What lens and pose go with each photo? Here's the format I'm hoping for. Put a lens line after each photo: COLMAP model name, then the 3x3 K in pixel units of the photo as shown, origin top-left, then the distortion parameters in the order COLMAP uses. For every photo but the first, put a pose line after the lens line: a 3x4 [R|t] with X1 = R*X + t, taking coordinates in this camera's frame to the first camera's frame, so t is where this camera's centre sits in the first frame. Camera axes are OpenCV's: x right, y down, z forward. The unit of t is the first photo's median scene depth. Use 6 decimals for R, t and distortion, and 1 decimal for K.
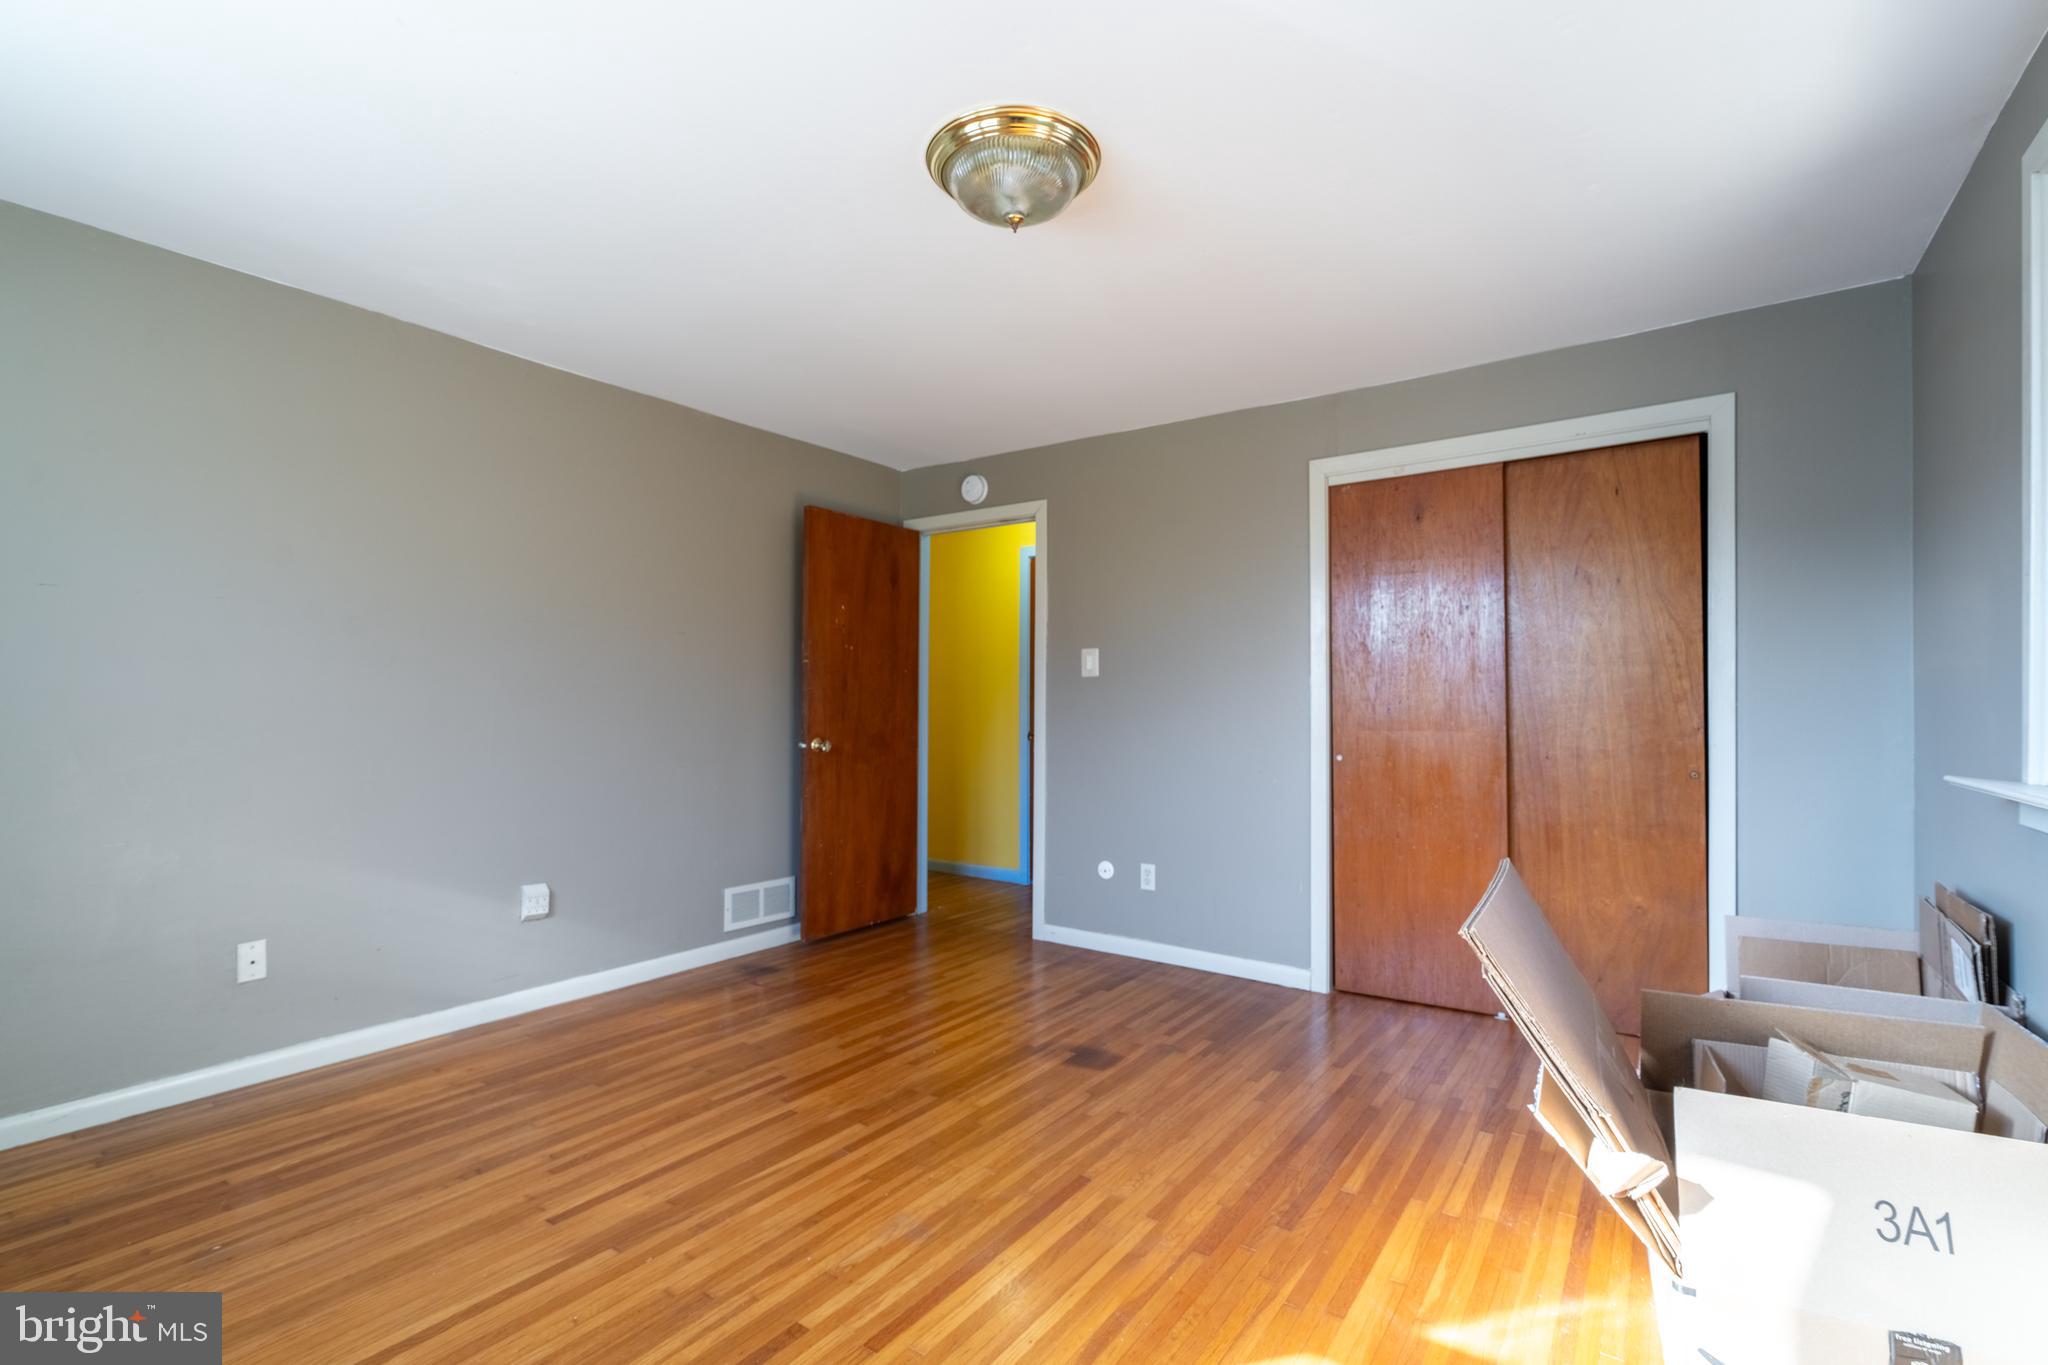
lens RADIAL K [[925.9, 0, 1026.9], [0, 925.9, 693.4], [0, 0, 1]] dist [0.002466, 0.000958]
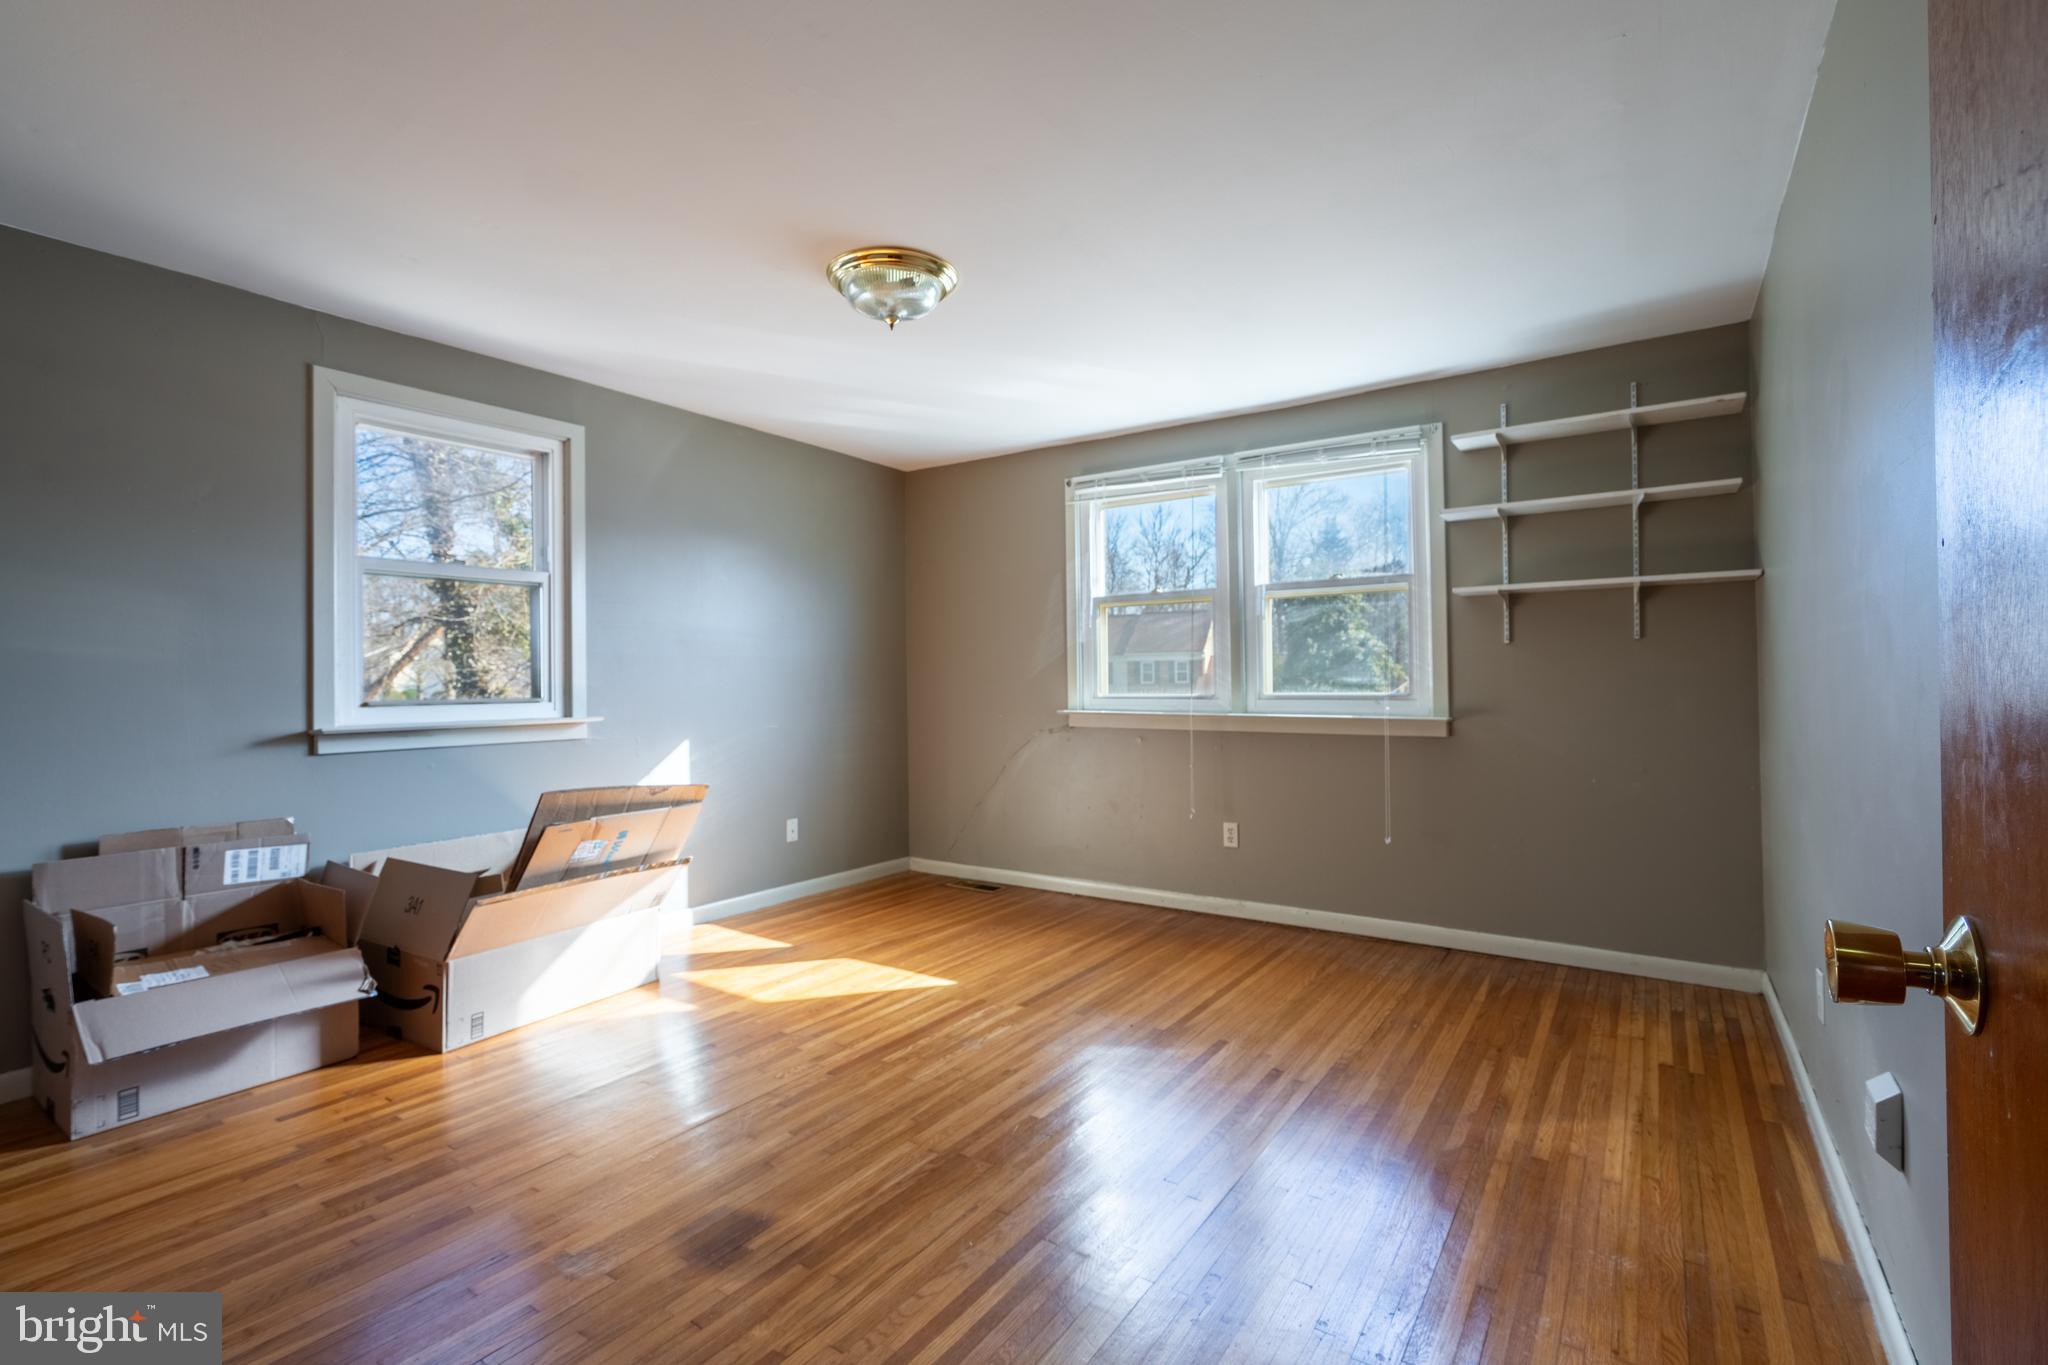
lens RADIAL K [[925.9, 0, 1028.7], [0, 925.9, 676.9], [0, 0, 1]] dist [0.002466, 0.000958]
pose [[-0.999928, 0.002864, -0.011618, -0.155161], [0.003068, 0.999841, -0.017547, 0.027442], [0.011566, -0.017581, -0.999779, 1.905685]]
